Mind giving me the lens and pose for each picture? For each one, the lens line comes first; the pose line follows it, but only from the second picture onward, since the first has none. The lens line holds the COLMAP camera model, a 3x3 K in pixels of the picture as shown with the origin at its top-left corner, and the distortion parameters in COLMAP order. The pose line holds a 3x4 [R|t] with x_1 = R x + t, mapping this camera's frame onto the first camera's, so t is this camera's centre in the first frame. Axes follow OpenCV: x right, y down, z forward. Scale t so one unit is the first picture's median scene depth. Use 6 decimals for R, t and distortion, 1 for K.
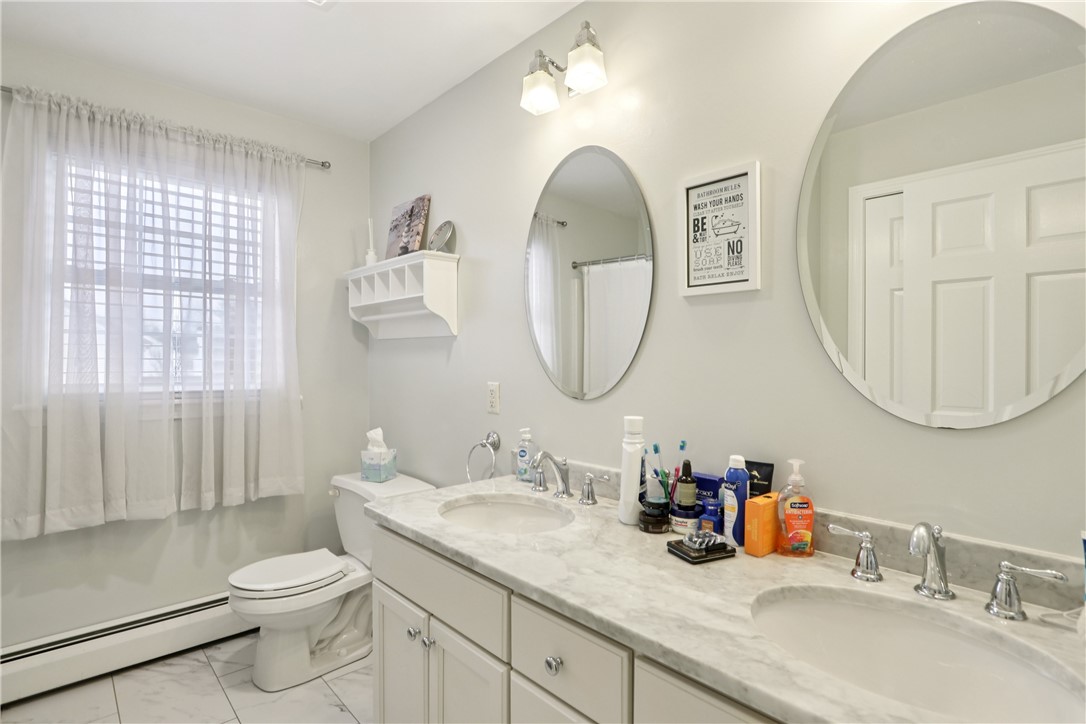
lens RADIAL K [[540.6, 0, 543.0], [0, 540.6, 362.0], [0, 0, 1]] dist [-0.000876, -0.000352]
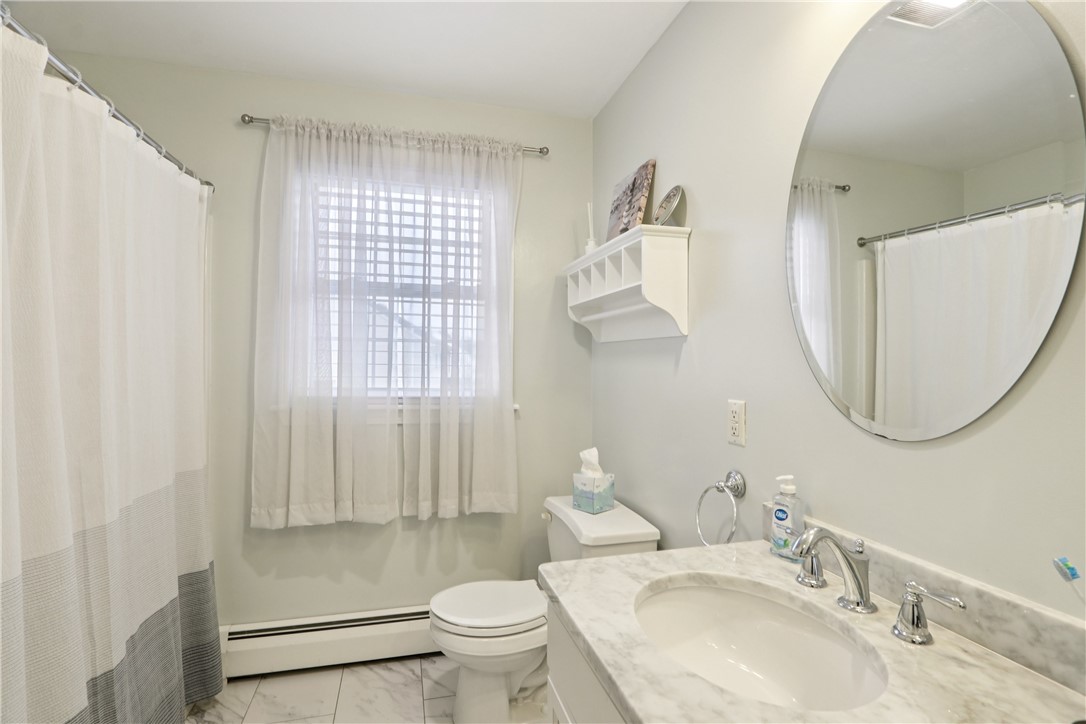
lens RADIAL K [[500.2, 0, 539.4], [0, 500.2, 365.4], [0, 0, 1]] dist [-0.012912, -0.000072]
pose [[0.877896, 0.005451, -0.478820, -0.006499], [-0.006166, 0.999981, 0.000080, -0.006023], [0.478811, 0.002882, 0.877913, 0.306231]]
